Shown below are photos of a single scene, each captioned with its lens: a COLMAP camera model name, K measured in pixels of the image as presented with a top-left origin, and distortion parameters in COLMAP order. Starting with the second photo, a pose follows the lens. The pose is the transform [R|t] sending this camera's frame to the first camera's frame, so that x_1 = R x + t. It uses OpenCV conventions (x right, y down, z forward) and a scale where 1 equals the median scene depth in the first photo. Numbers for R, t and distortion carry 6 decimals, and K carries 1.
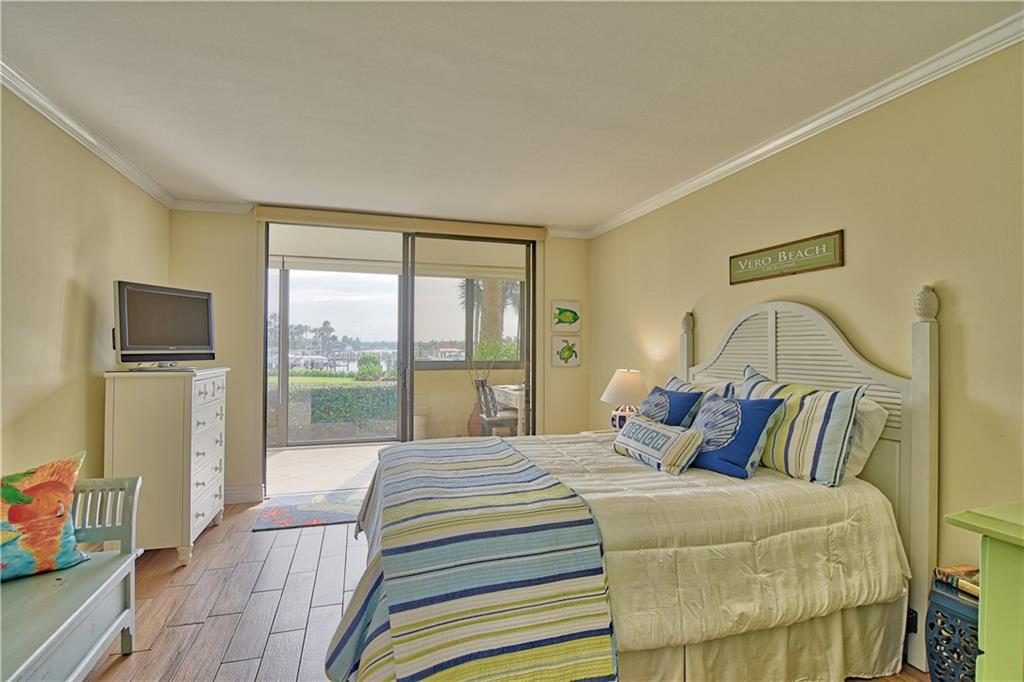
lens RADIAL K [[494.9, 0, 512.3], [0, 494.9, 338.3], [0, 0, 1]] dist [-0.005047, -0.010461]
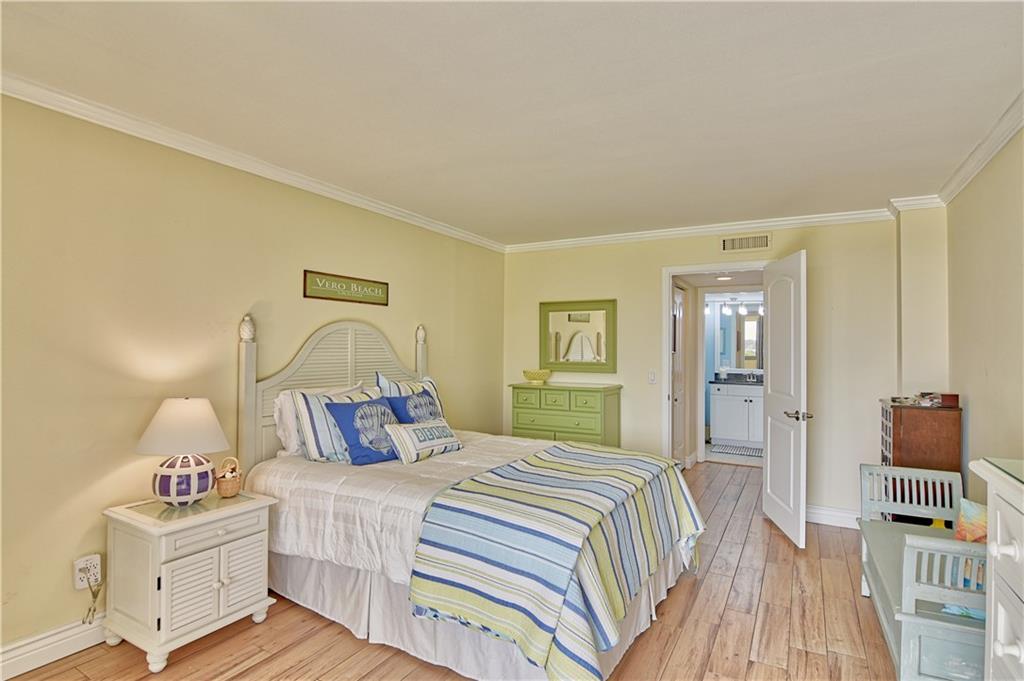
lens RADIAL K [[508.1, 0, 513.5], [0, 508.1, 338.0], [0, 0, 1]] dist [-0.004532, -0.013853]
pose [[-0.678103, 0.008401, 0.734919, -0.665766], [-0.020701, 0.999320, -0.030523, -0.000271], [-0.734675, -0.035911, -0.677468, 1.475726]]
